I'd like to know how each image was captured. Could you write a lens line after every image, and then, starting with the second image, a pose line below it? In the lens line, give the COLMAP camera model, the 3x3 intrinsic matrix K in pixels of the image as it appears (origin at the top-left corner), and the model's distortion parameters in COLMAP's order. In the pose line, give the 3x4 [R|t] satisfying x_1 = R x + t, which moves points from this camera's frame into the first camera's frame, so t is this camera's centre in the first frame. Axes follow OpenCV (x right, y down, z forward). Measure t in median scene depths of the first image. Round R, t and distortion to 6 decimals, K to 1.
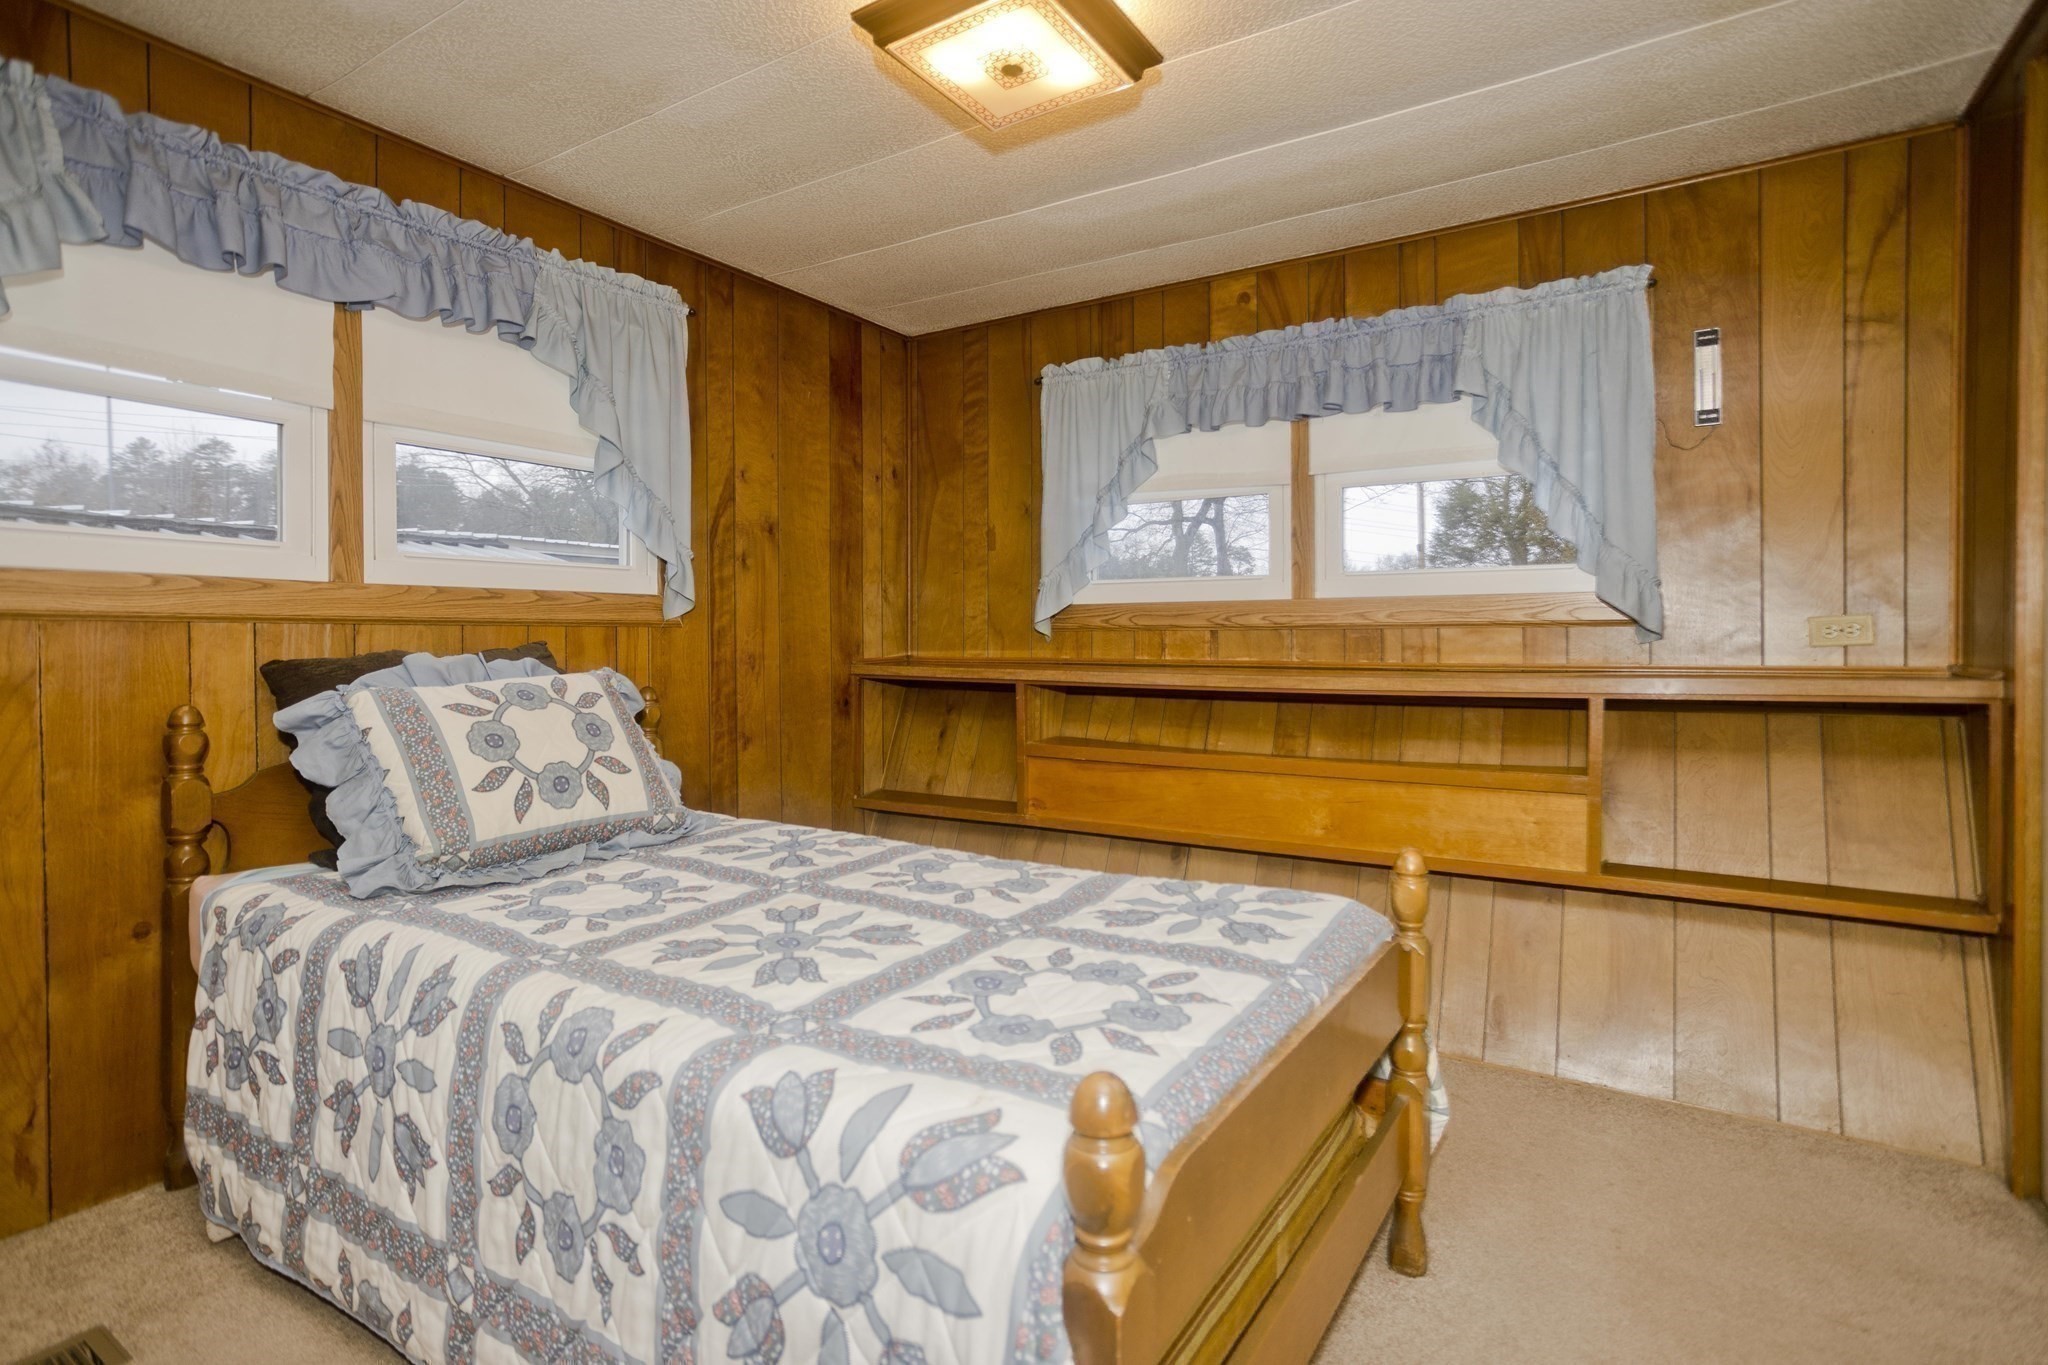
lens RADIAL K [[1015.8, 0, 1027.8], [0, 1015.8, 675.4], [0, 0, 1]] dist [-0.079644, 0.050822]
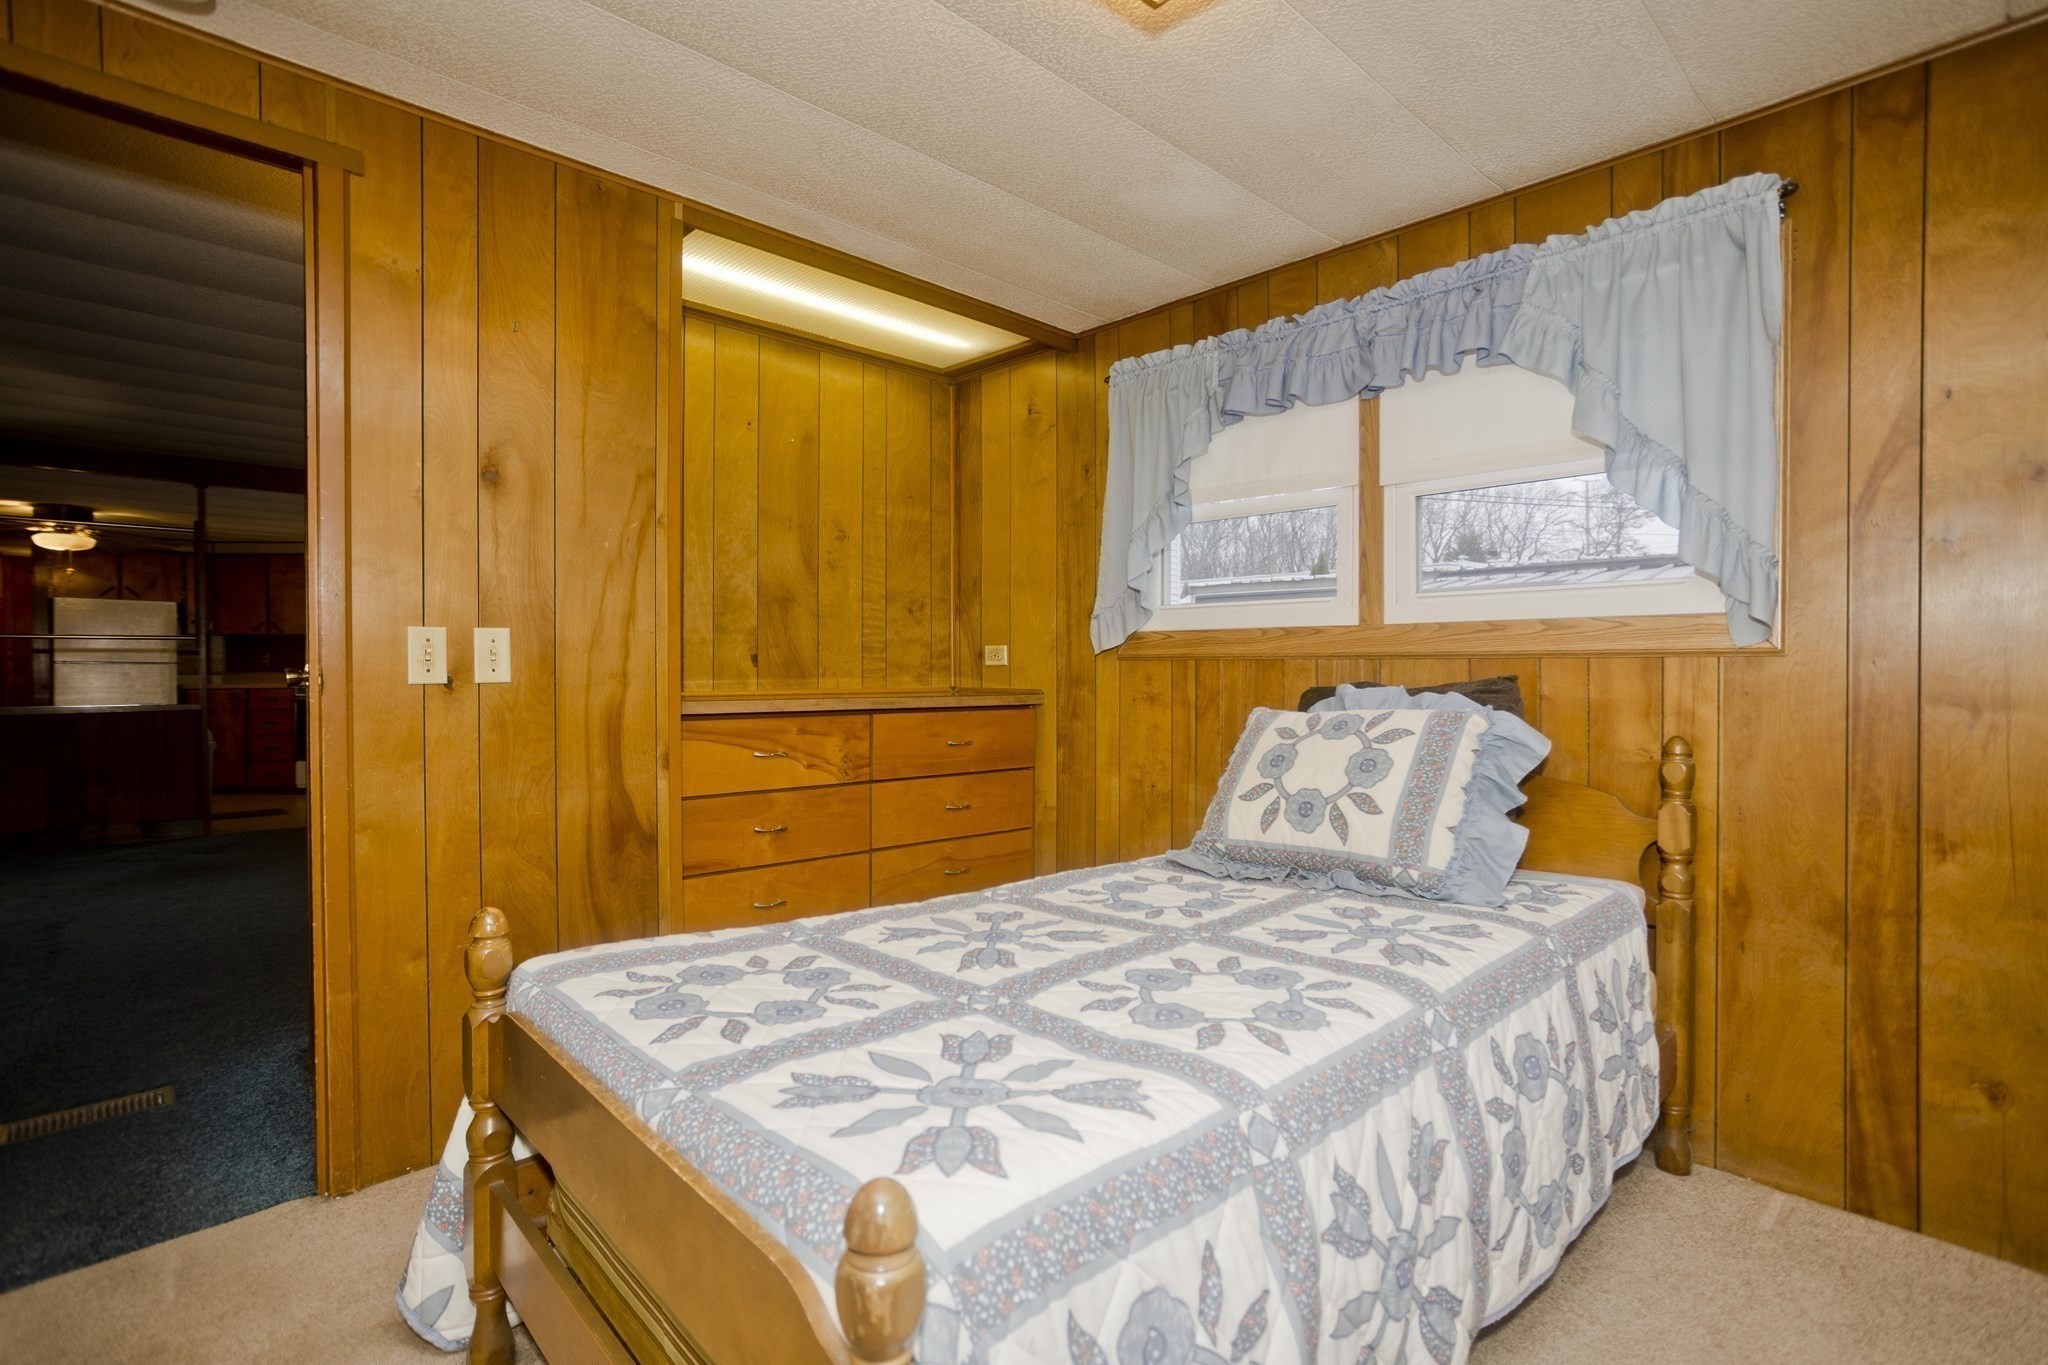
lens RADIAL K [[1015.8, 0, 1027.8], [0, 1015.8, 675.4], [0, 0, 1]] dist [-0.079644, 0.050822]
pose [[-0.253579, 0.013447, -0.967221, 0.652539], [-0.029055, 0.999346, 0.021512, -0.049368], [0.966878, 0.033558, -0.253022, 0.967907]]
